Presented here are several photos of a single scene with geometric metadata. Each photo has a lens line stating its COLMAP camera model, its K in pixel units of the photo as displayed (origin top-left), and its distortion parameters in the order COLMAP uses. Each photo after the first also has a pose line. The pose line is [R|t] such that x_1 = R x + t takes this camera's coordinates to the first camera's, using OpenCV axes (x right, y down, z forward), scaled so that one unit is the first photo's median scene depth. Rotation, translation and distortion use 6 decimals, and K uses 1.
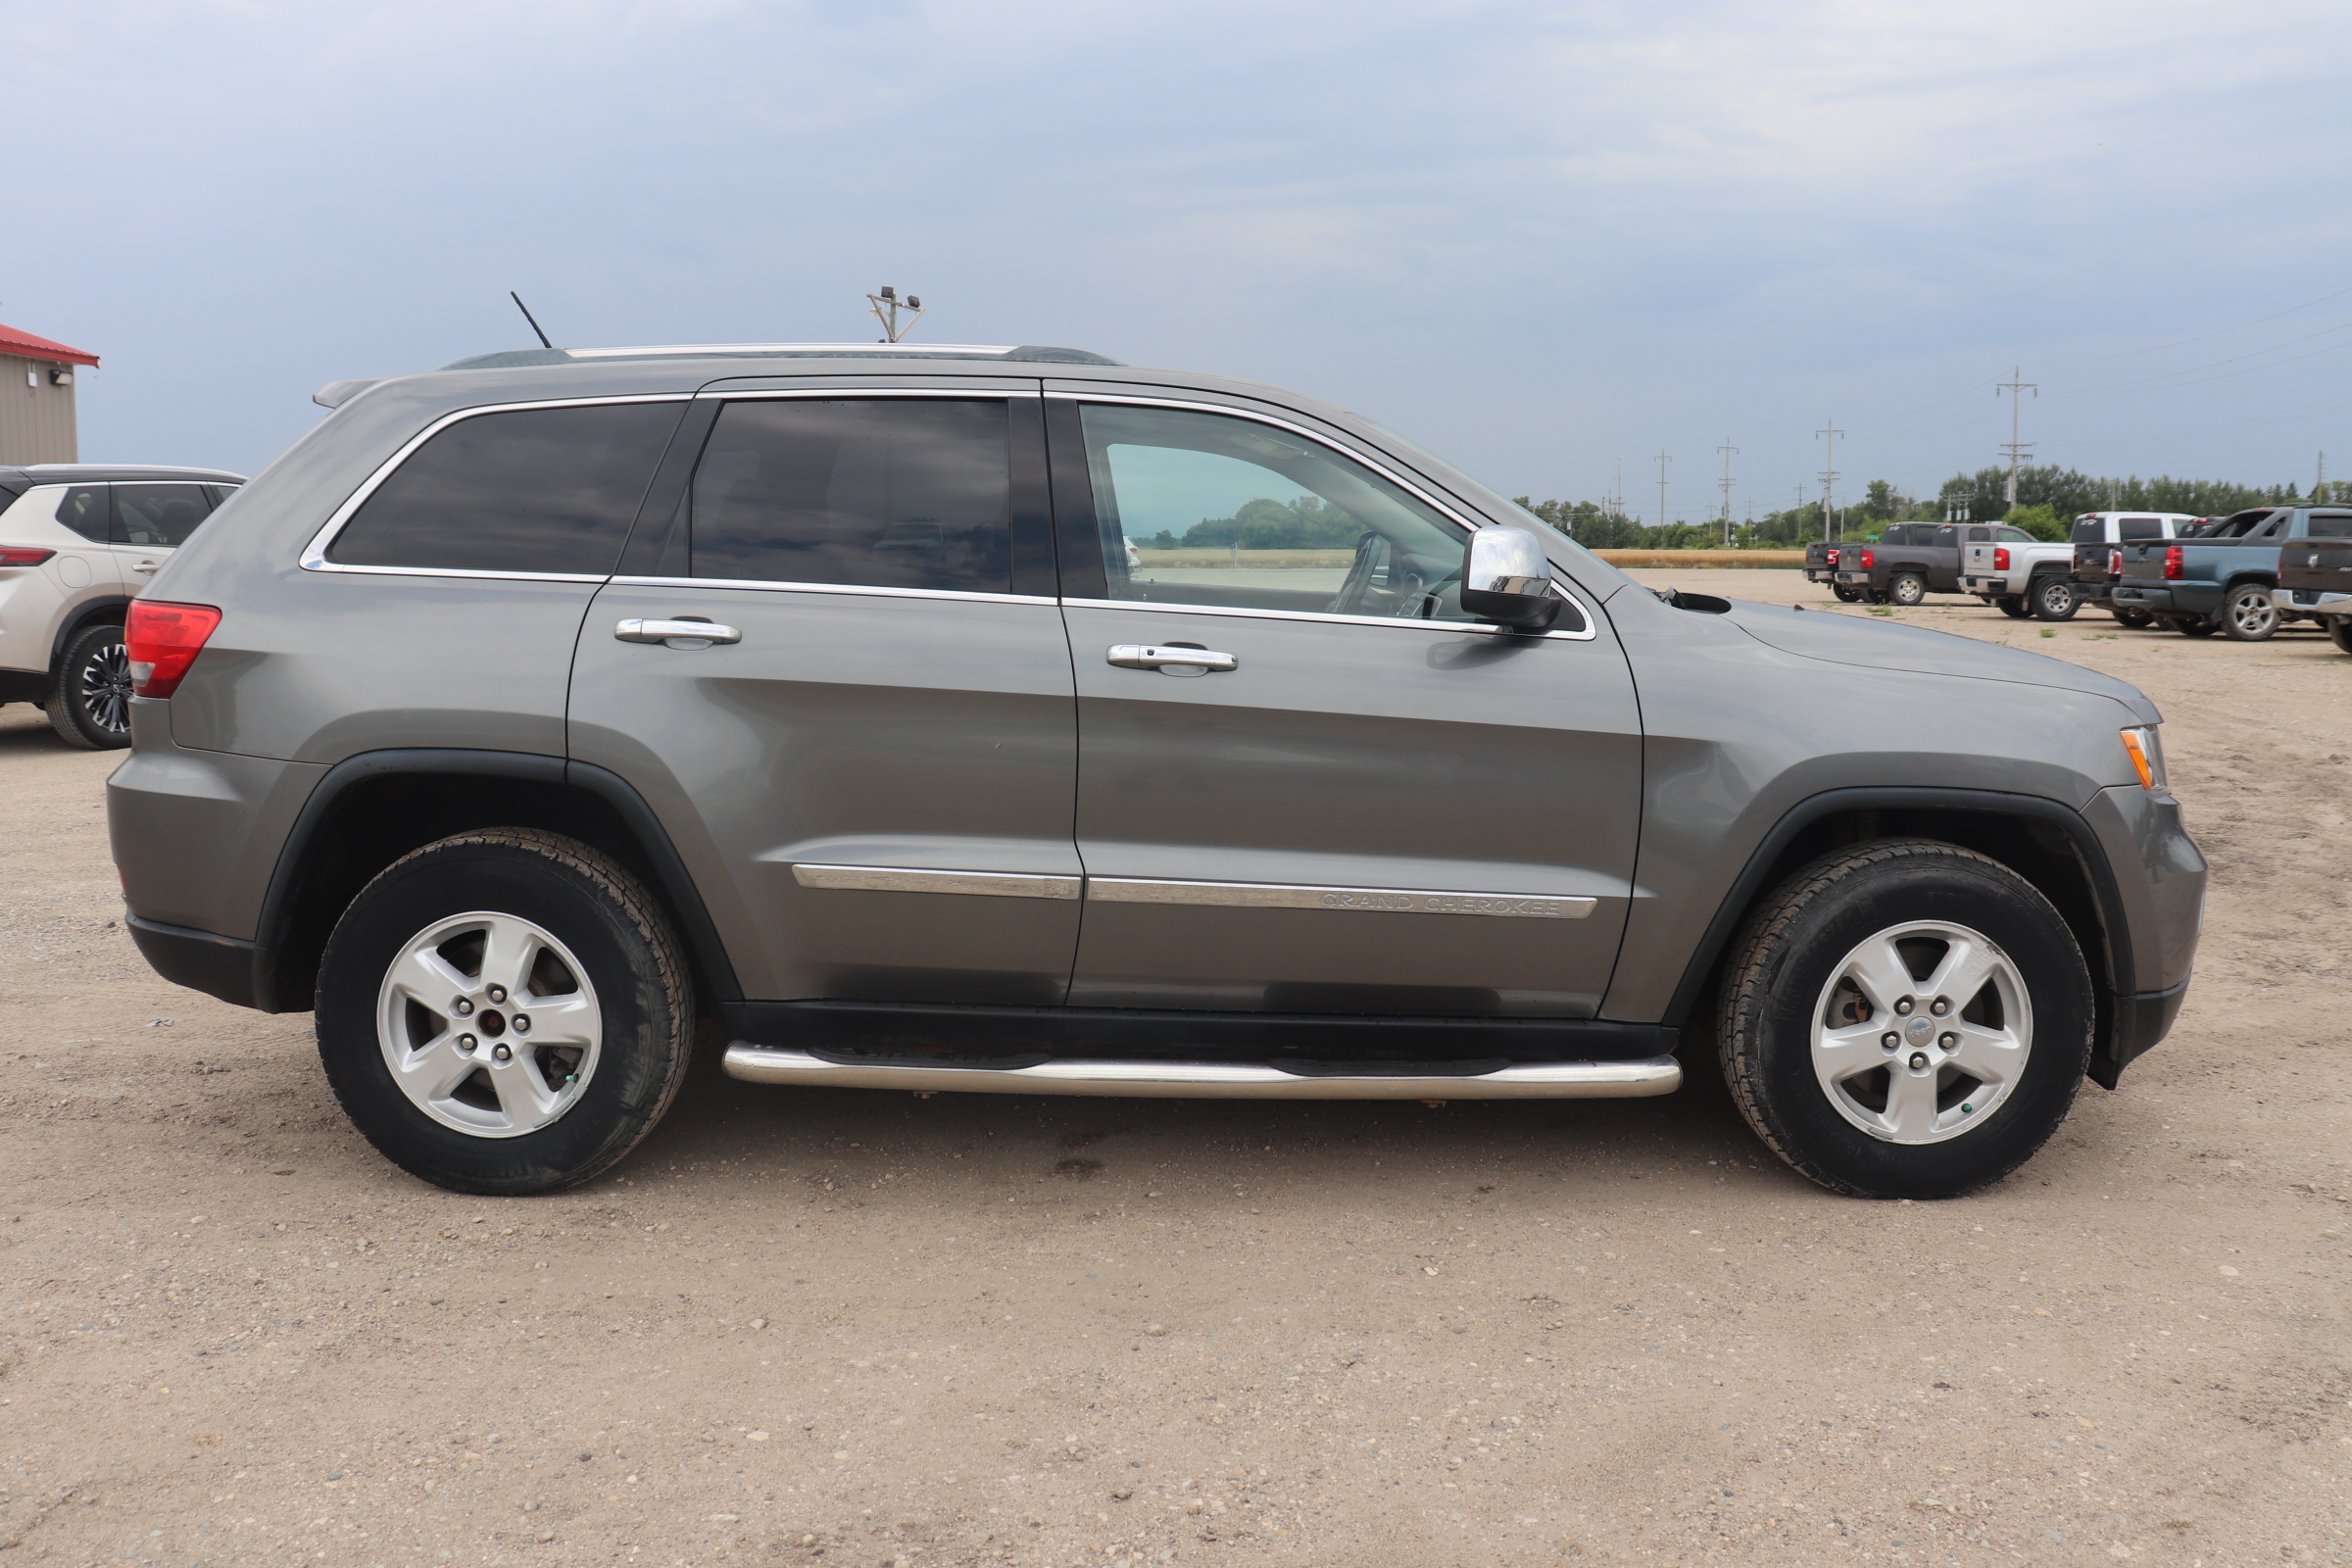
lens RADIAL K [[1912.4, 0, 1176.9], [0, 1912.4, 728.2], [0, 0, 1]] dist [-0.172424, 0.159699]
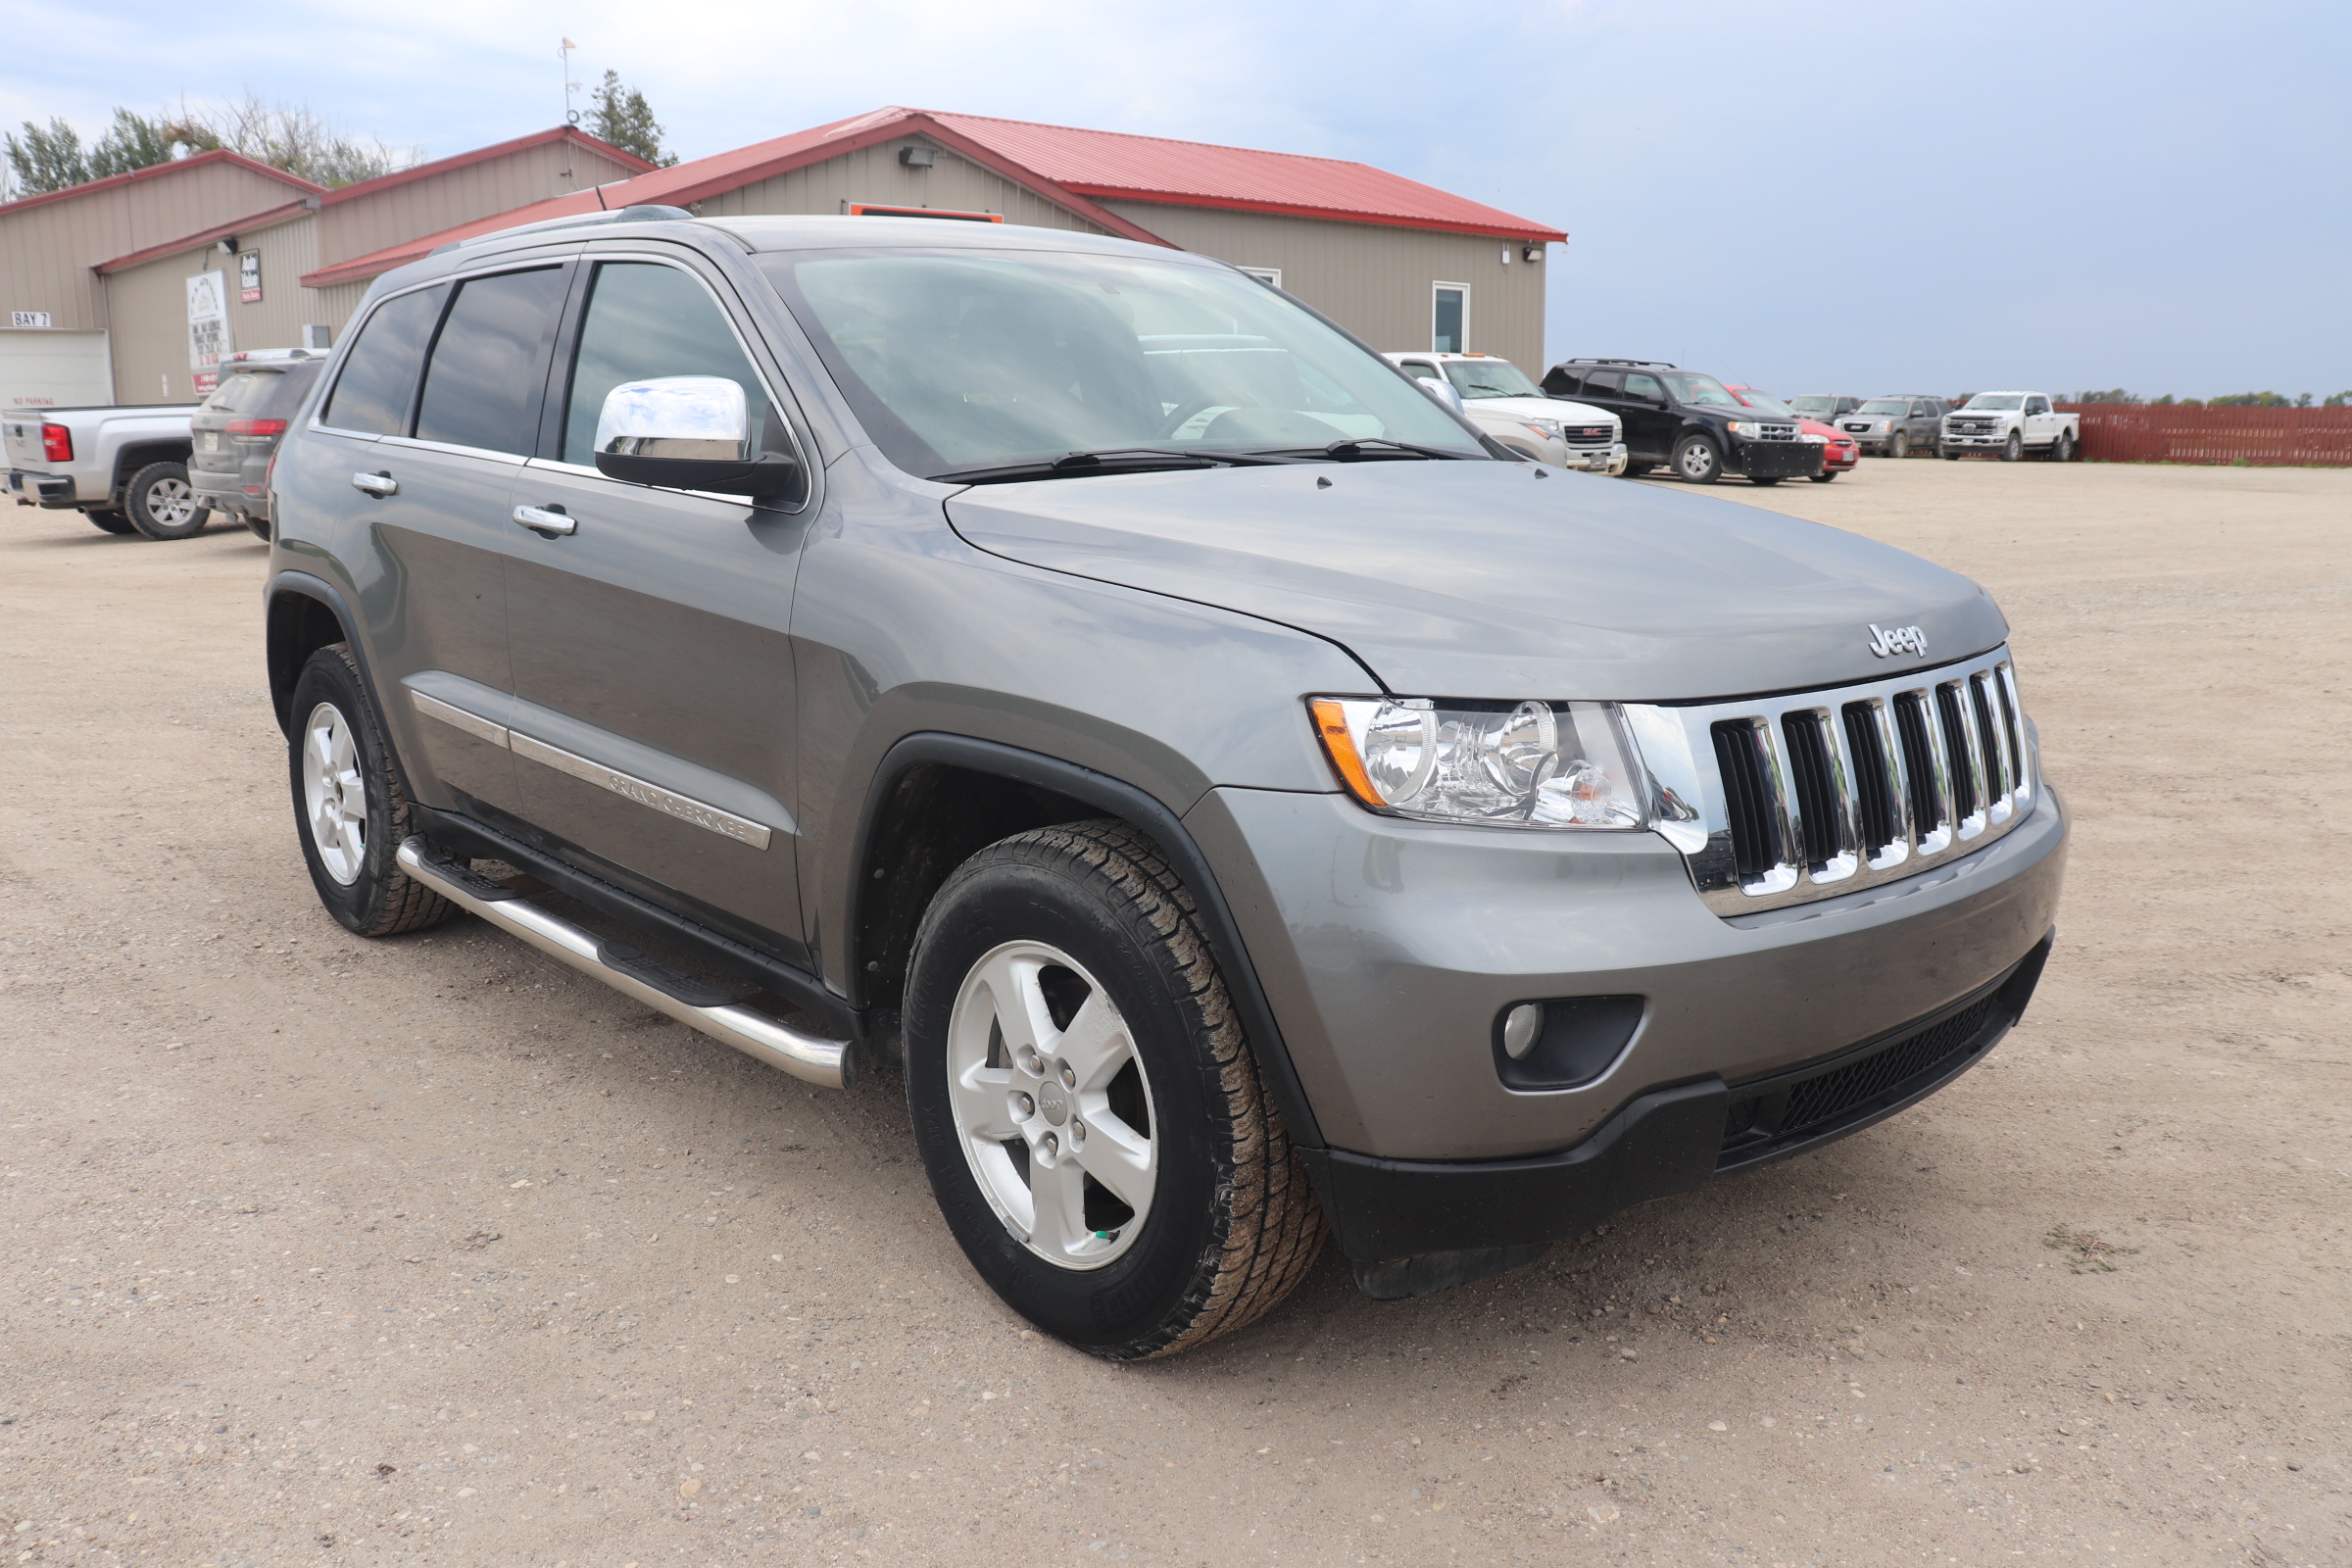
lens RADIAL K [[1897.5, 0, 1191.9], [0, 1897.5, 776.5], [0, 0, 1]] dist [-0.162428, 0.137758]
pose [[0.679531, 0.134941, -0.721131, 0.464565], [-0.065070, 0.990151, 0.123964, -0.022716], [0.730756, -0.037314, 0.681618, 0.288734]]
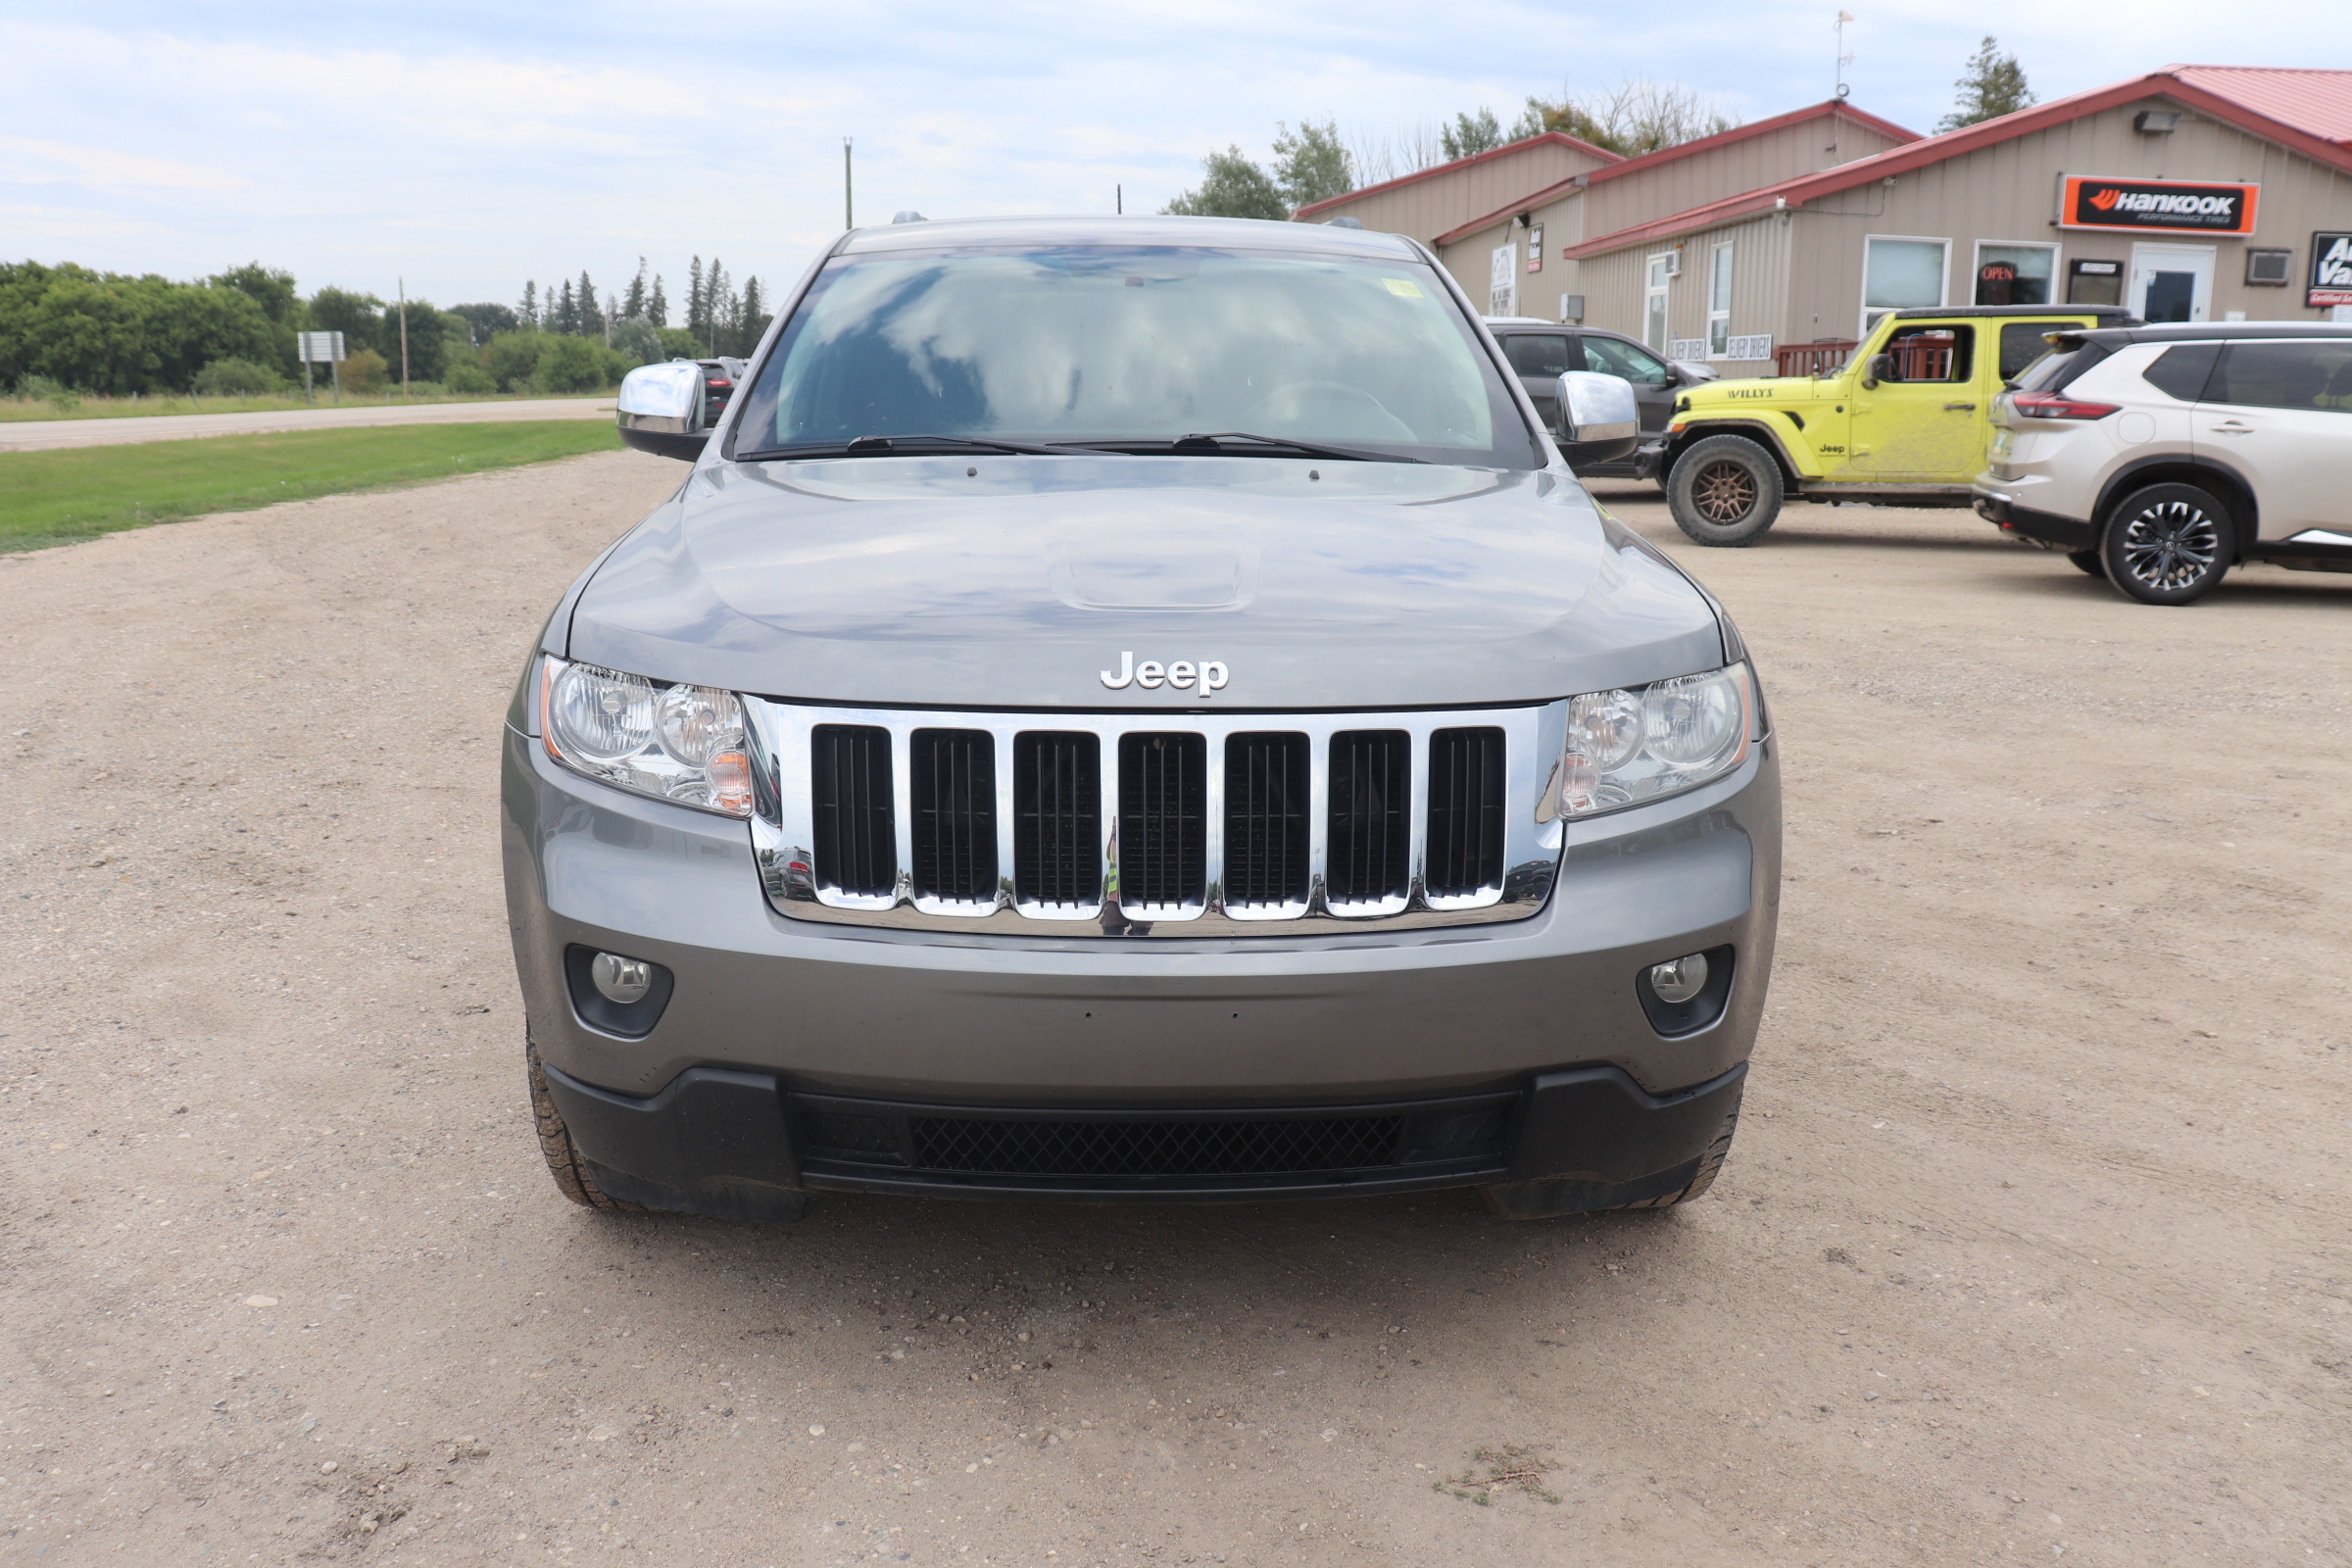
lens RADIAL K [[1897.5, 0, 1191.9], [0, 1897.5, 776.5], [0, 0, 1]] dist [-0.162428, 0.137758]
pose [[0.054327, 0.205785, -0.977088, 0.607065], [-0.109792, 0.973831, 0.198994, -0.059260], [0.992469, 0.096465, 0.075499, 0.603071]]
